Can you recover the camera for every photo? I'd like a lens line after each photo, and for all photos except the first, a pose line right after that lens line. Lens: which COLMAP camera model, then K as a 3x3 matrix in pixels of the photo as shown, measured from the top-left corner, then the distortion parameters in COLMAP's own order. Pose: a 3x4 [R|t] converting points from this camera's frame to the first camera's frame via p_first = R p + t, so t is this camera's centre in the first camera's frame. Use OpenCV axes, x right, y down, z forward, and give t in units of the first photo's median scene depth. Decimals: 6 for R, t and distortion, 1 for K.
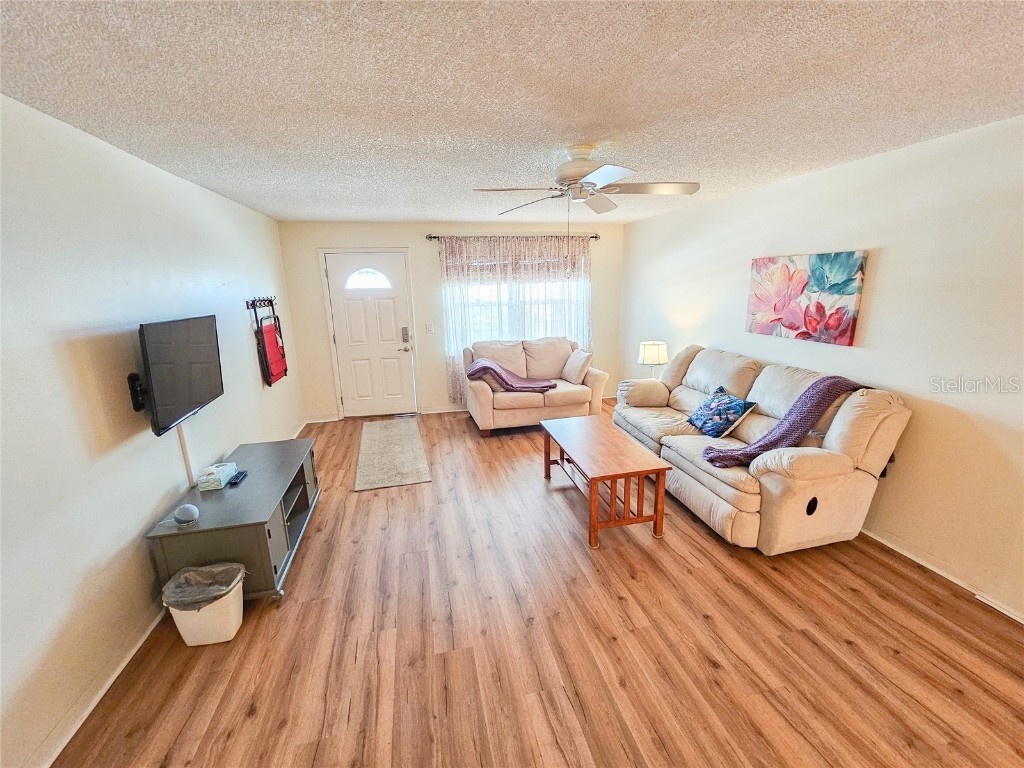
lens RADIAL K [[420.9, 0, 511.3], [0, 420.9, 383.1], [0, 0, 1]] dist [-0.002400, -0.001207]
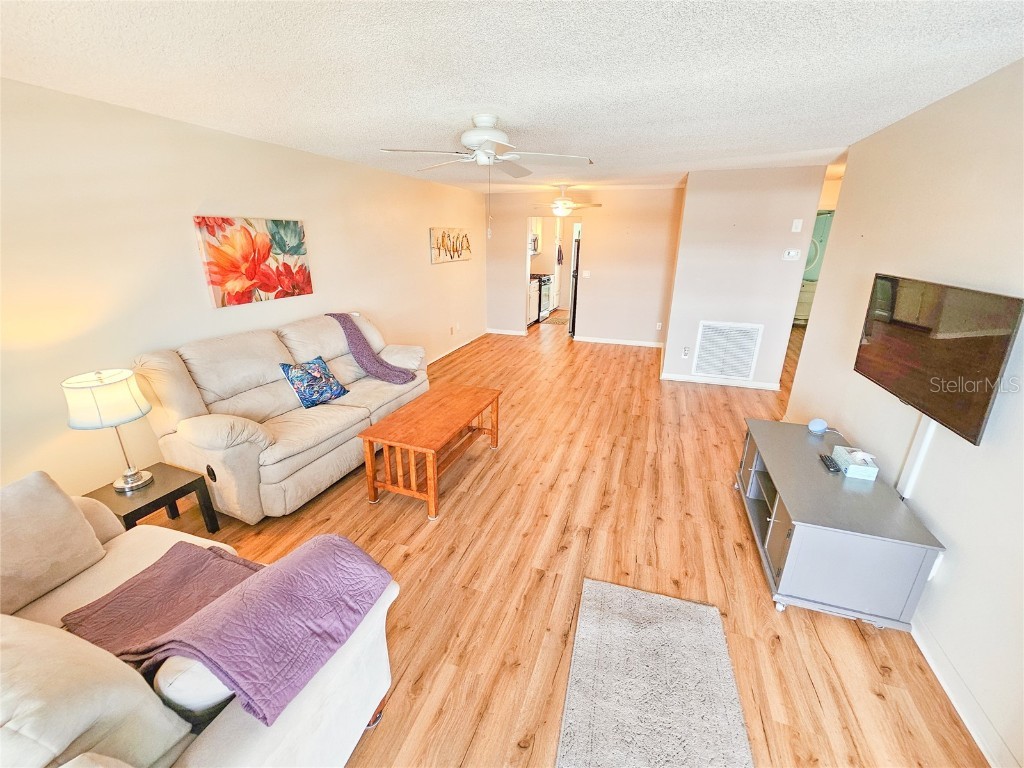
lens RADIAL K [[420.9, 0, 511.3], [0, 420.9, 383.1], [0, 0, 1]] dist [-0.002400, -0.001207]
pose [[-0.845204, -0.155047, 0.511460, -0.450790], [0.140410, 0.858957, 0.492421, -0.391004], [-0.515670, 0.488010, -0.704223, 1.654833]]
